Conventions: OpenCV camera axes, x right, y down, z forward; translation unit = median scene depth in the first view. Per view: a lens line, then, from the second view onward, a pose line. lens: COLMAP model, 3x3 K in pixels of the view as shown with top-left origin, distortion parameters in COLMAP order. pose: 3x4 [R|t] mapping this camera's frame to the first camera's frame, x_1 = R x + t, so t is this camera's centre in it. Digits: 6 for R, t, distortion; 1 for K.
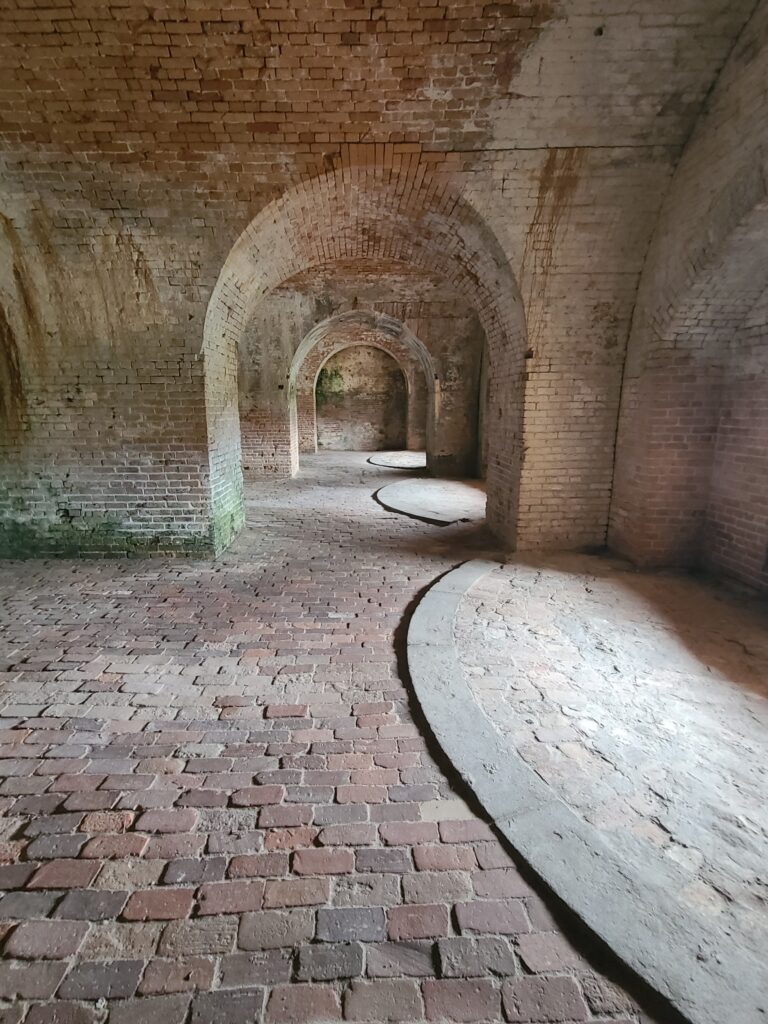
lens RADIAL K [[462.8, 0, 384.3], [0, 462.8, 507.1], [0, 0, 1]] dist [0.000836, -0.001675]
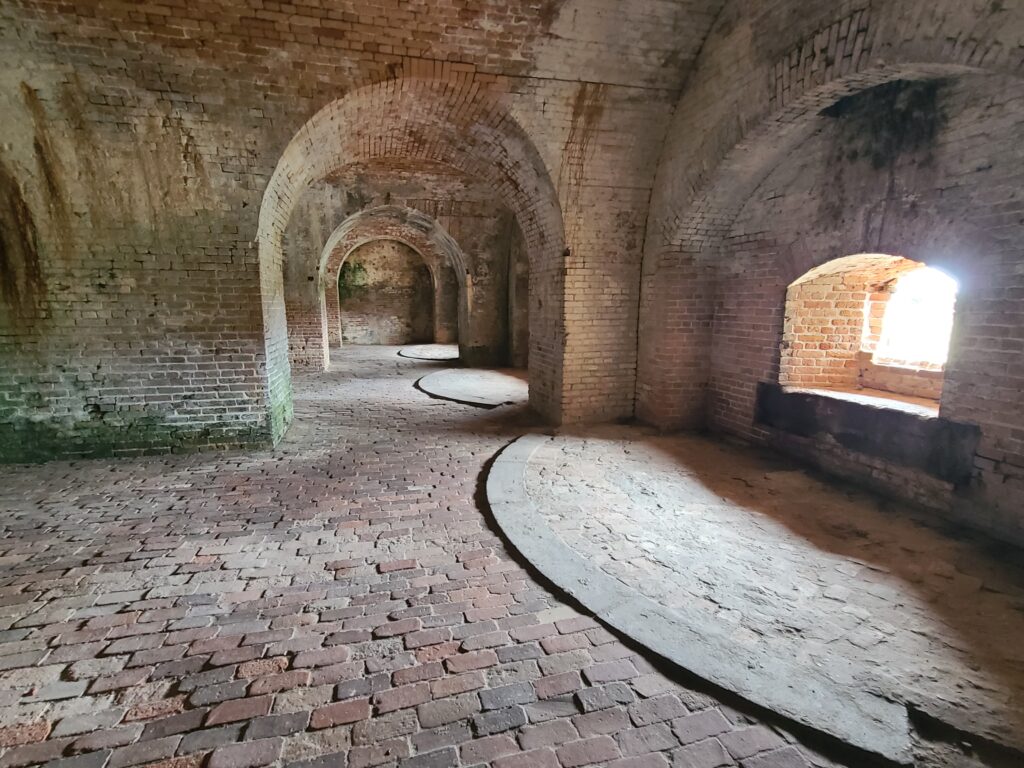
lens RADIAL K [[462.8, 0, 506.9], [0, 462.8, 389.8], [0, 0, 1]] dist [0.000836, -0.001675]
pose [[0.973764, -0.034799, 0.224884, -0.128042], [0.041061, 0.998887, -0.023227, 0.039446], [-0.223825, 0.031852, 0.974109, -0.097594]]
